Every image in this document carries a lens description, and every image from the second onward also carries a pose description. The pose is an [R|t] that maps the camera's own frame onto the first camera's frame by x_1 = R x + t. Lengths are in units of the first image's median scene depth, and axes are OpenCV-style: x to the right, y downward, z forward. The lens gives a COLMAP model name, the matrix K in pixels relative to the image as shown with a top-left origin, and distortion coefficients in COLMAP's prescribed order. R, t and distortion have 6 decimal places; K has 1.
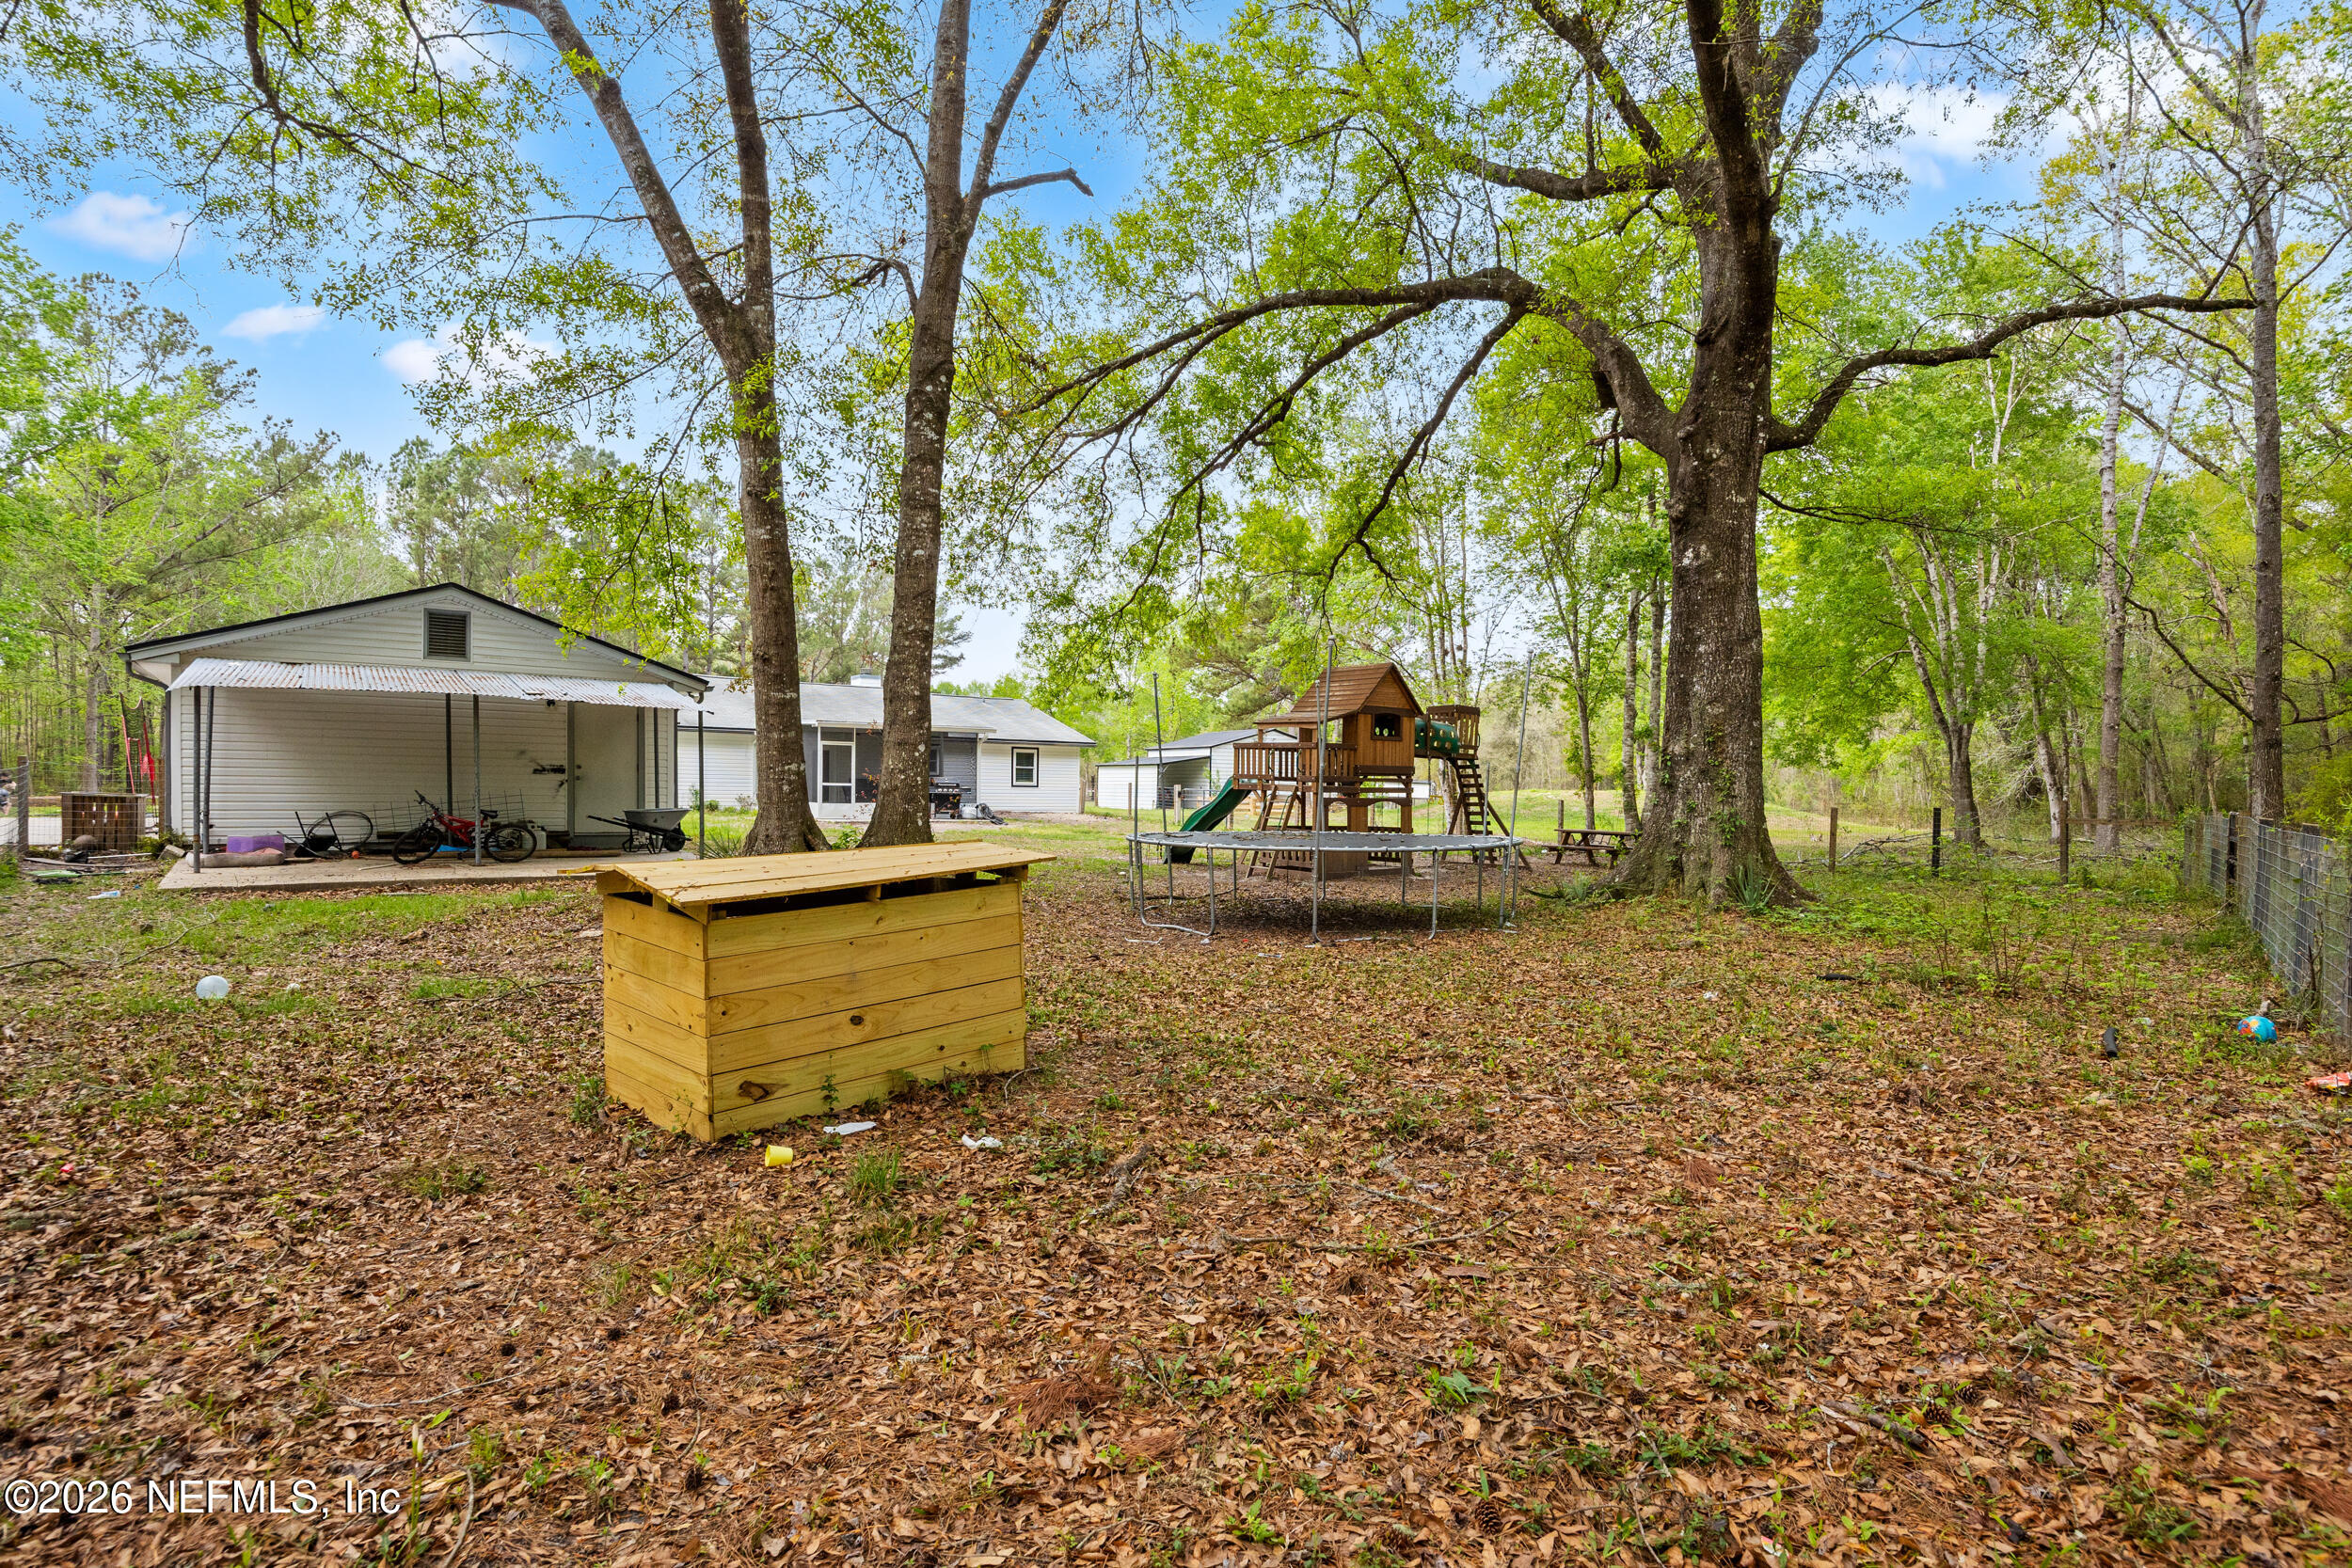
lens RADIAL K [[889.6, 0, 1176.0], [0, 889.6, 784.0], [0, 0, 1]] dist [0.001154, -0.000027]
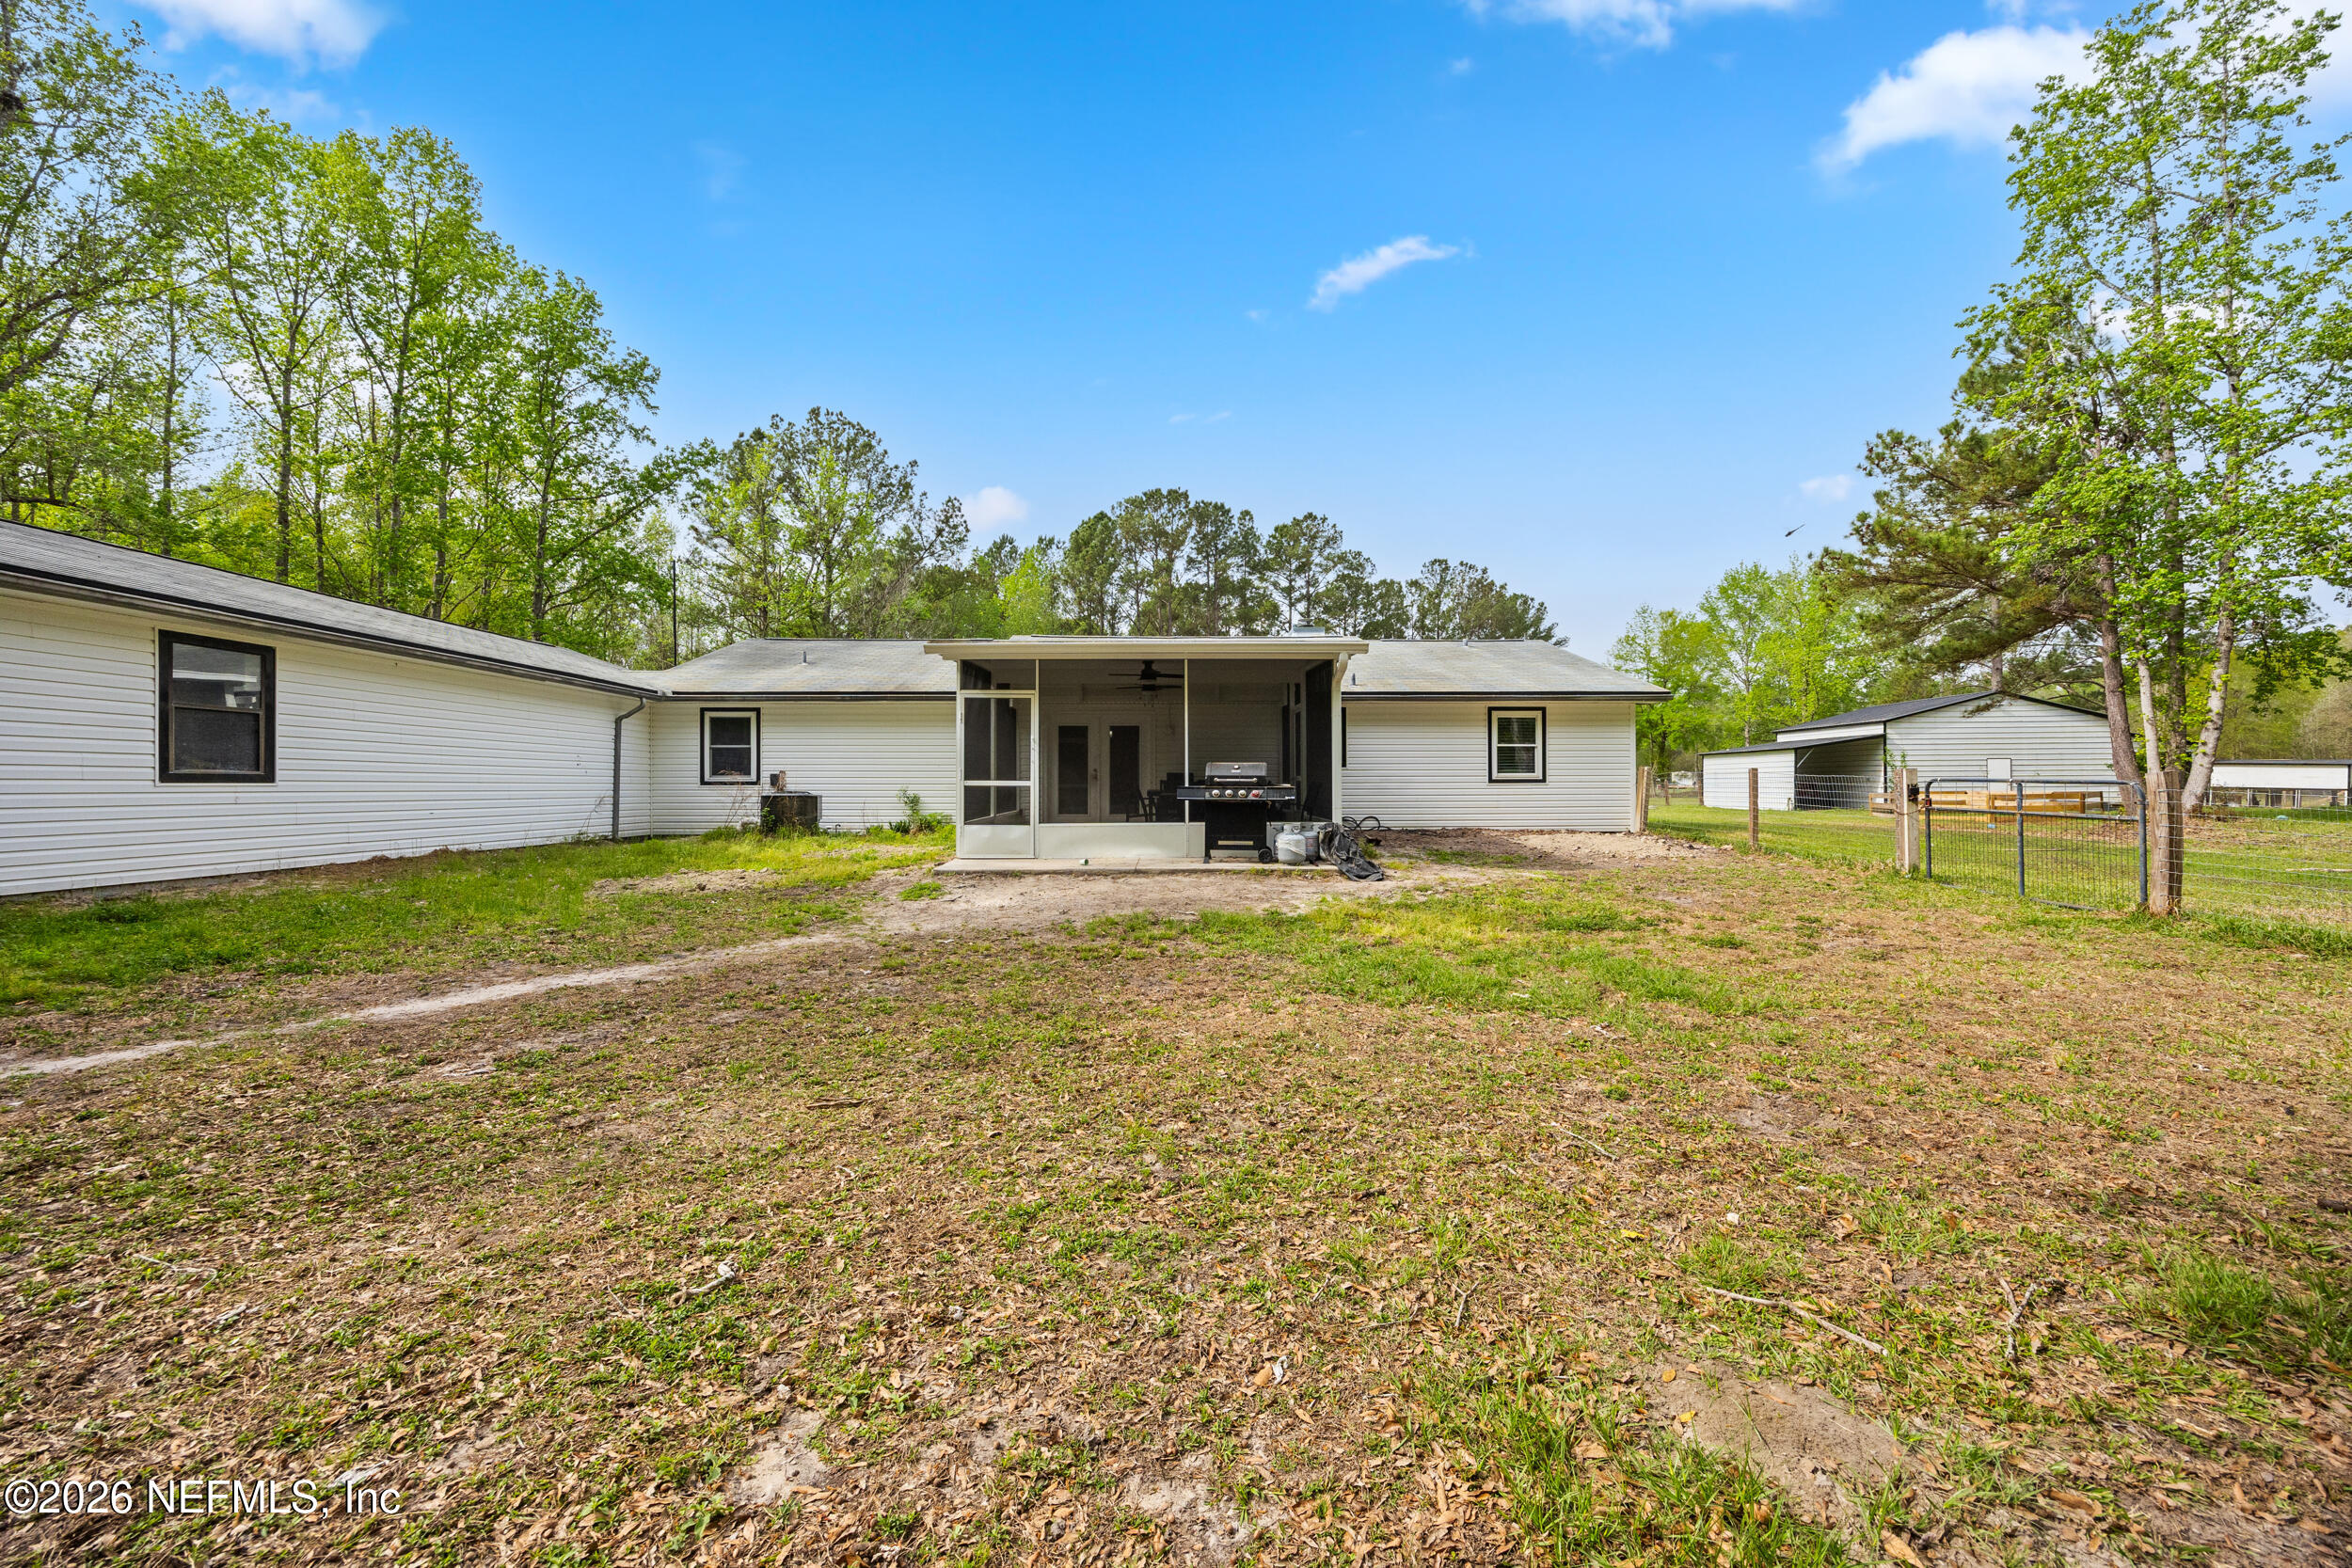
lens RADIAL K [[889.6, 0, 1176.0], [0, 889.6, 784.0], [0, 0, 1]] dist [0.001154, -0.000027]
pose [[0.811265, -0.003713, -0.584667, -0.025207], [0.007999, 0.999957, 0.004748, -0.000362], [0.584624, -0.008528, 0.811259, 0.455209]]
